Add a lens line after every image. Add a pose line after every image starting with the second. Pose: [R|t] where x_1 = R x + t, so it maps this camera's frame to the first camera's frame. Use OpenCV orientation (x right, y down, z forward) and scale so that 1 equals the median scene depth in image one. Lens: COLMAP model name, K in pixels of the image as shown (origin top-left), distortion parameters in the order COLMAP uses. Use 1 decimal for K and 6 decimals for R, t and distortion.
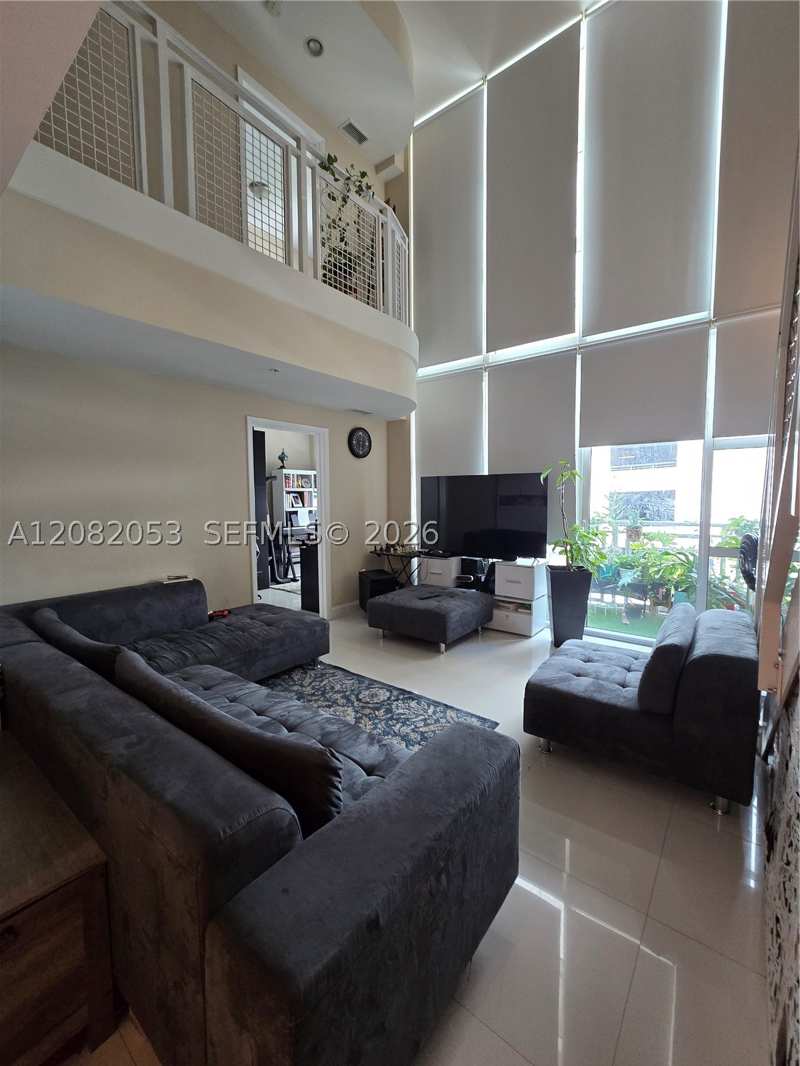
lens RADIAL K [[439.3, 0, 400.1], [0, 439.3, 529.5], [0, 0, 1]] dist [-0.001488, -0.000127]
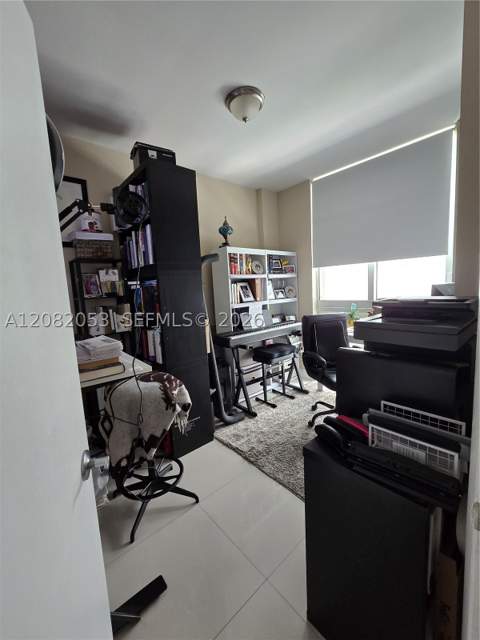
lens RADIAL K [[263.8, 0, 241.0], [0, 263.8, 318.6], [0, 0, 1]] dist [-0.001488, -0.000127]
pose [[0.982595, -0.020705, -0.184602, -0.169316], [0.031726, 0.997873, 0.056953, -0.049019], [0.183030, -0.061818, 0.981162, 0.590098]]
